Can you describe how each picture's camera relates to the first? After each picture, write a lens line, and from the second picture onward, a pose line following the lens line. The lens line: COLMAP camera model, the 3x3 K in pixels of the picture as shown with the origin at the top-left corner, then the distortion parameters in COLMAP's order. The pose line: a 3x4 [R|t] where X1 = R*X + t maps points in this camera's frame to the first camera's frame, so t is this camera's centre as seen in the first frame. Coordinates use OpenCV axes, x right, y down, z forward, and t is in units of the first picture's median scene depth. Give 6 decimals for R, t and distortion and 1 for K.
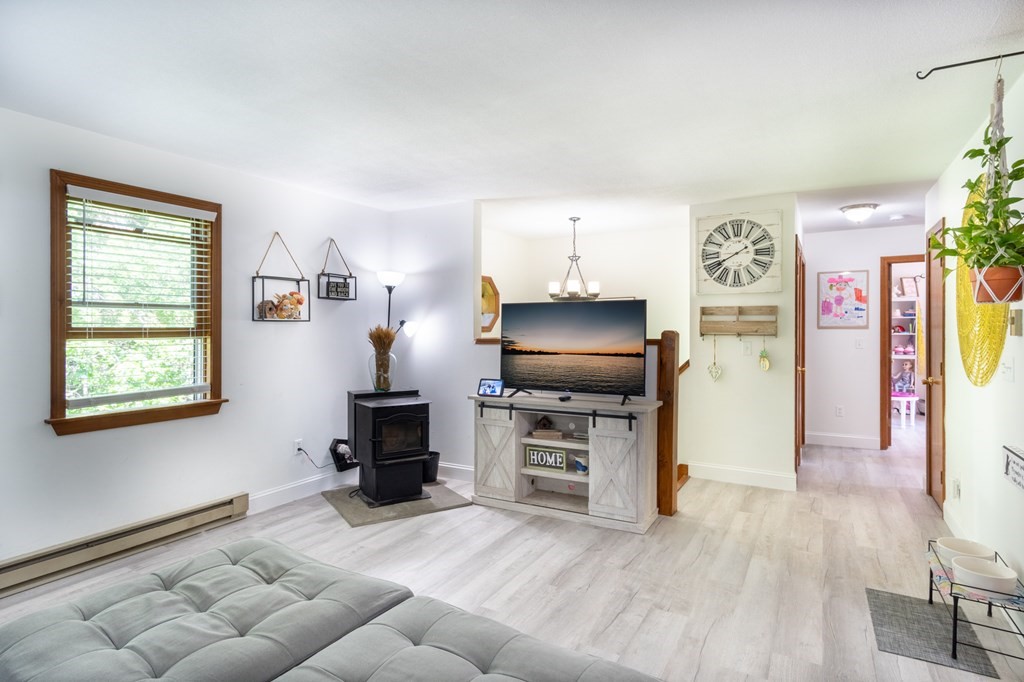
lens RADIAL K [[552.4, 0, 511.9], [0, 552.4, 331.0], [0, 0, 1]] dist [-0.000365, 0.004930]
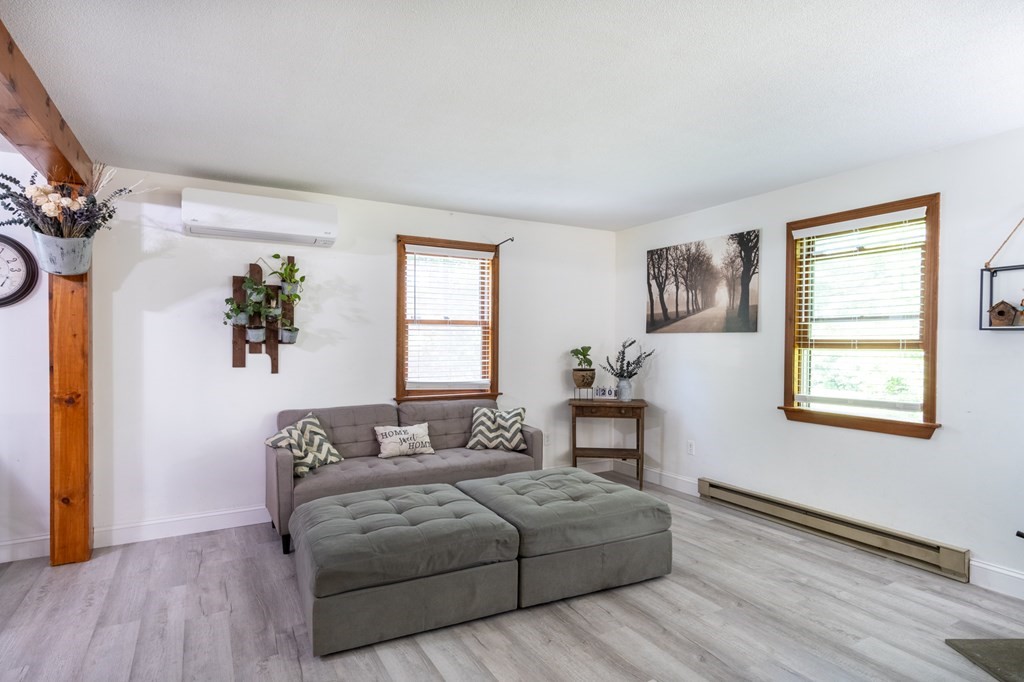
lens RADIAL K [[552.4, 0, 509.5], [0, 552.4, 345.7], [0, 0, 1]] dist [-0.000365, 0.004930]
pose [[-0.528816, 0.010063, -0.848677, 0.578304], [0.001120, 0.999937, 0.011158, -0.006238], [0.848736, 0.004950, -0.528794, 0.968745]]
